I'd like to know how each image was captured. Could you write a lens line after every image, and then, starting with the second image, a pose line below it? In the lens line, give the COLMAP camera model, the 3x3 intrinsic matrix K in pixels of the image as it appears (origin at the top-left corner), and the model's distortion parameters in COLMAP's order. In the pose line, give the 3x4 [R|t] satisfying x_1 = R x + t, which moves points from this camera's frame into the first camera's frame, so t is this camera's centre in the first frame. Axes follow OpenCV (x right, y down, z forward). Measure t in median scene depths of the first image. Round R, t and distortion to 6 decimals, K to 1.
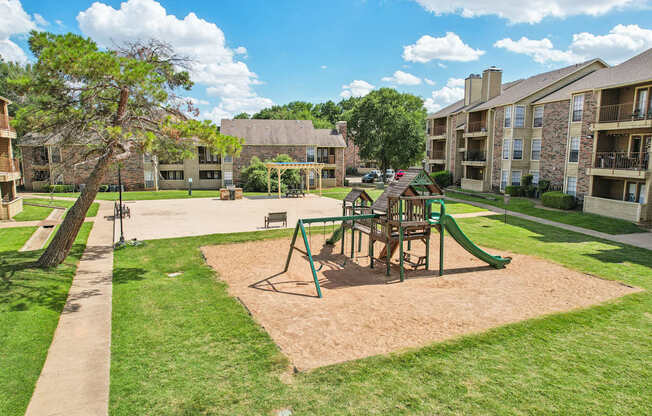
lens RADIAL K [[427.3, 0, 318.1], [0, 427.3, 199.4], [0, 0, 1]] dist [-0.028192, 0.022592]
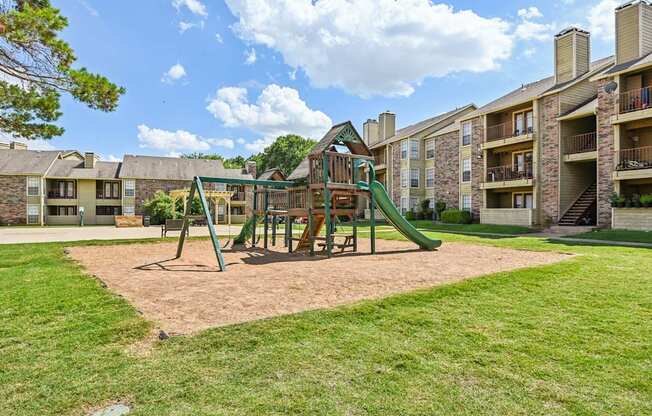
lens RADIAL K [[385.0, 0, 324.0], [0, 385.0, 206.4], [0, 0, 1]] dist [-0.007883, -0.008628]
pose [[0.970792, 0.000986, 0.239922, 0.006052], [0.028119, 0.992633, -0.117855, 0.084017], [-0.238271, 0.121159, 0.963612, 0.137557]]
